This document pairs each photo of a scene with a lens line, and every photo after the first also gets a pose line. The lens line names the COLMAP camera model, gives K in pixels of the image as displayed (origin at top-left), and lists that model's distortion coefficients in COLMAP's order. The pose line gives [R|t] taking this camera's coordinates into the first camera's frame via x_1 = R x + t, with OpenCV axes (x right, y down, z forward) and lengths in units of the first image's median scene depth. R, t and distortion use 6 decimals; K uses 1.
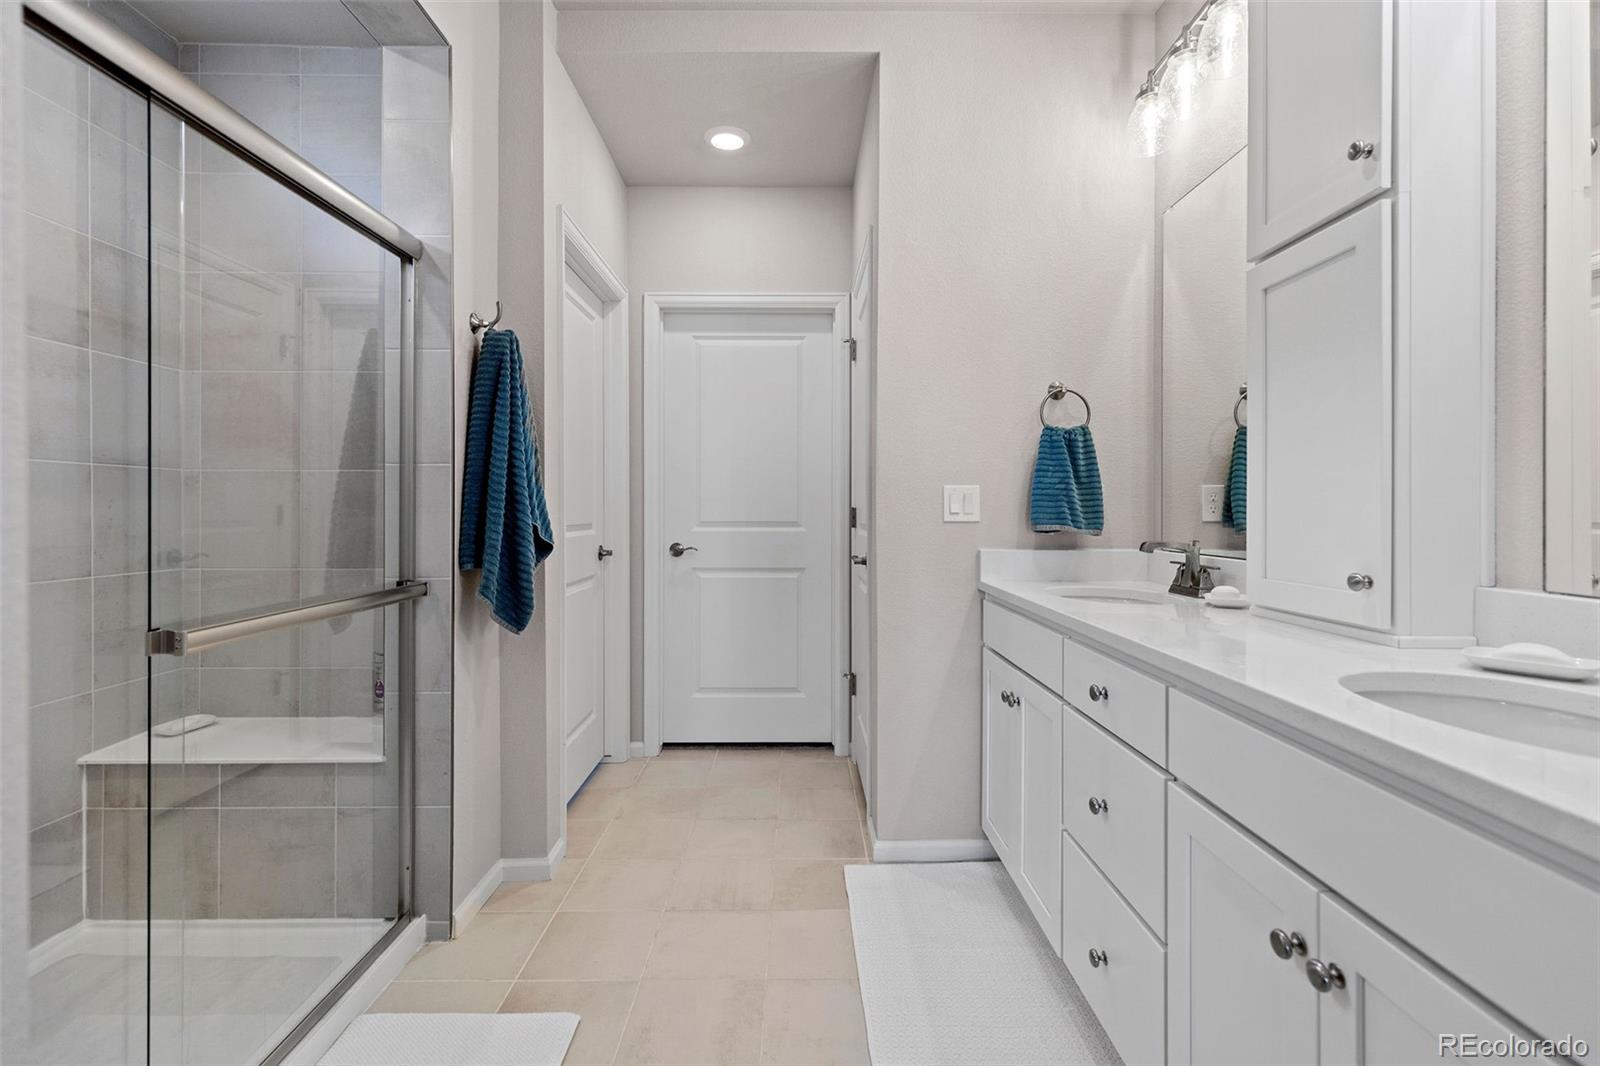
lens RADIAL K [[727.0, 0, 798.6], [0, 727.0, 506.8], [0, 0, 1]] dist [0.003389, 0.000101]
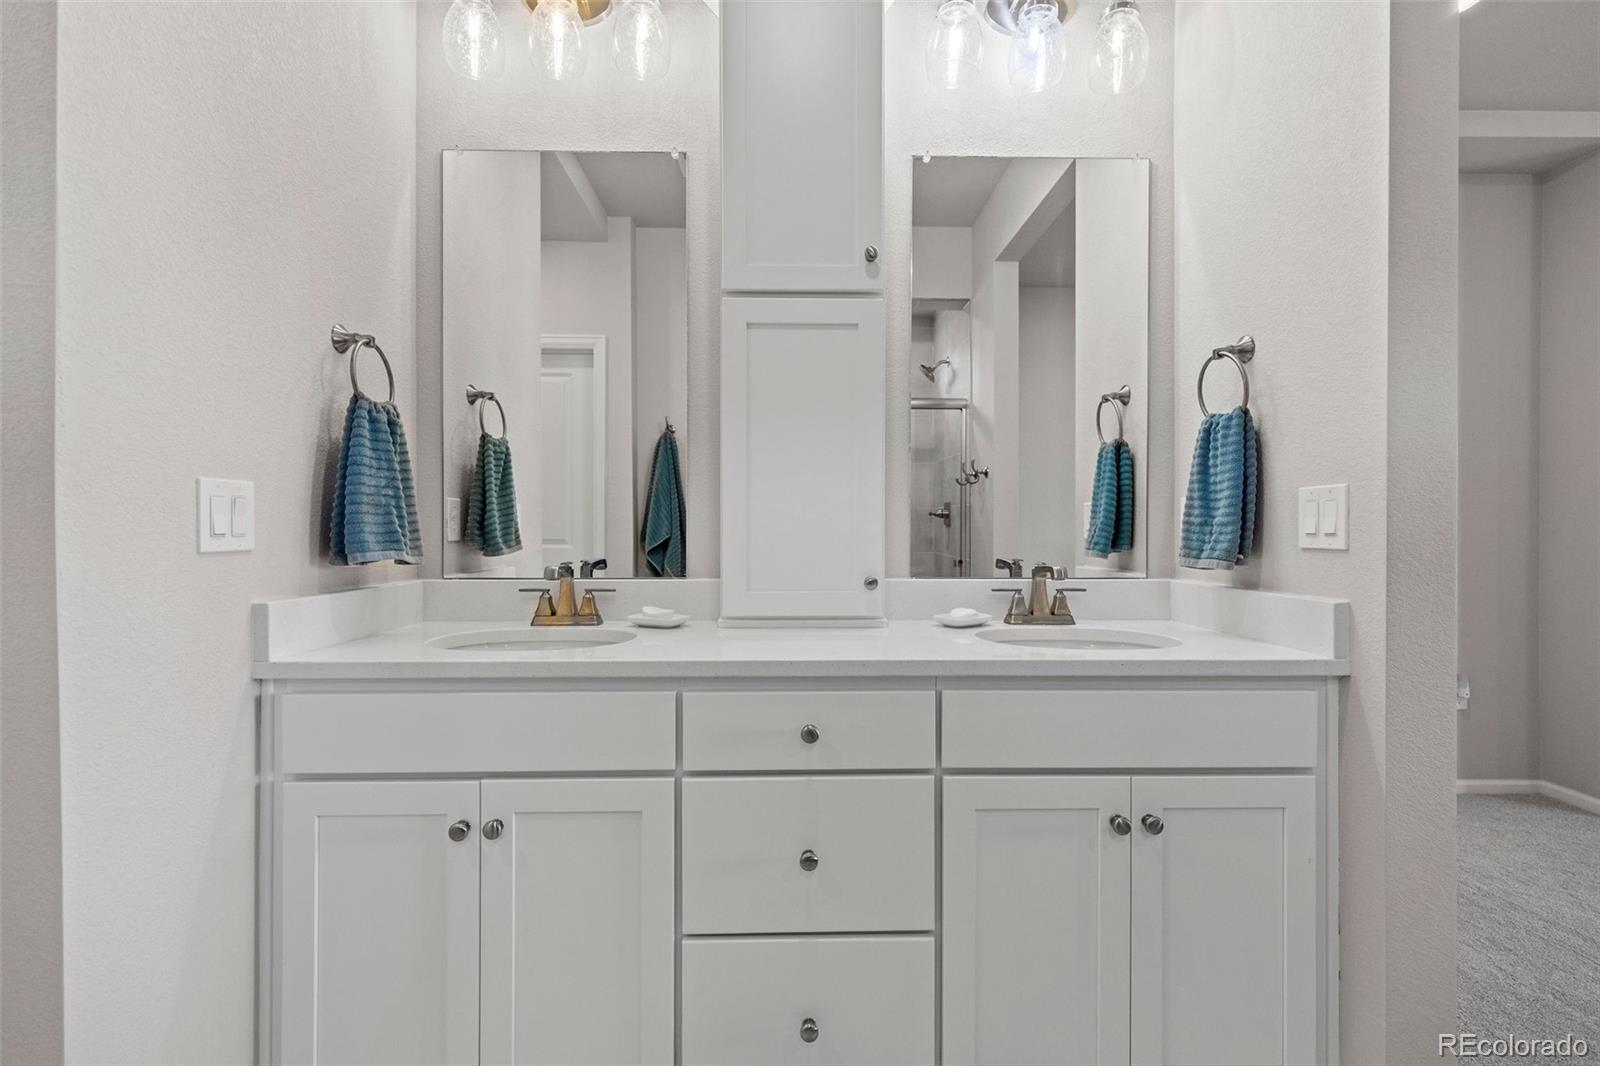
lens RADIAL K [[729.4, 0, 800.0], [0, 729.4, 533.0], [0, 0, 1]] dist [0.002520, 0.000130]
pose [[-0.015887, -0.008284, 0.999839, -0.293856], [-0.006658, 0.999944, 0.008179, 0.001009], [-0.999852, -0.006527, -0.015942, 0.624249]]
